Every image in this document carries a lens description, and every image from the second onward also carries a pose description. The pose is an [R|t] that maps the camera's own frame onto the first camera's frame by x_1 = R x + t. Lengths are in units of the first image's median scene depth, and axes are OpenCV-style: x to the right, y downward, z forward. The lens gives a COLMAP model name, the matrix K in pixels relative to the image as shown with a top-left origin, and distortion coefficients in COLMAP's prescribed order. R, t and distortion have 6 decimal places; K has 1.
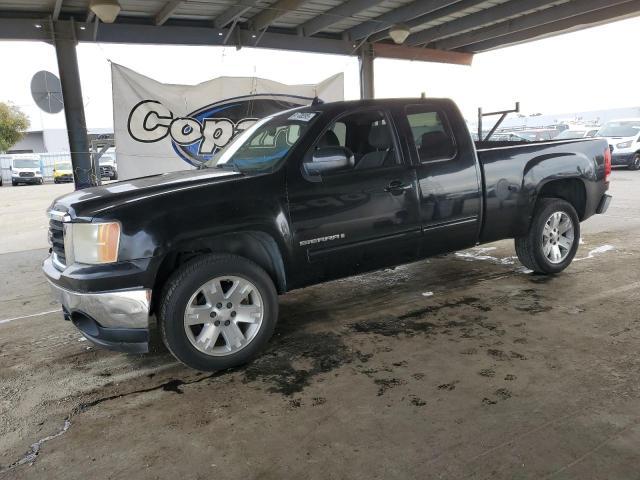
lens RADIAL K [[508.9, 0, 320.0], [0, 508.9, 240.0], [0, 0, 1]] dist [0.006487, -0.008206]
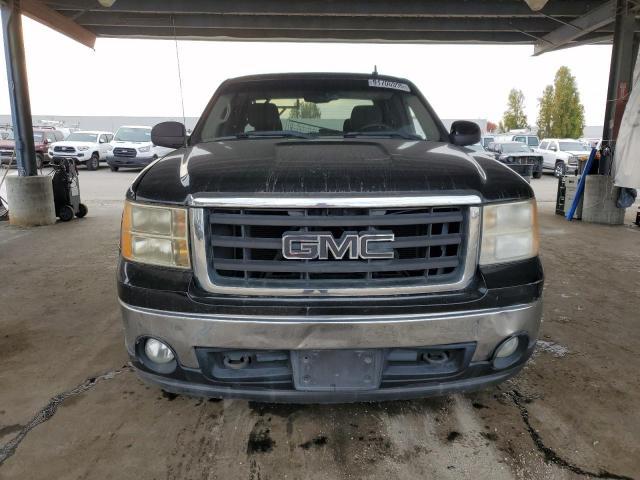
lens RADIAL K [[496.0, 0, 320.0], [0, 496.0, 240.0], [0, 0, 1]] dist [0.024019, -0.000664]
pose [[0.475657, -0.124487, 0.870777, -0.961041], [0.126406, 0.989334, 0.072388, -0.061303], [-0.870501, 0.075640, 0.486320, 0.735840]]
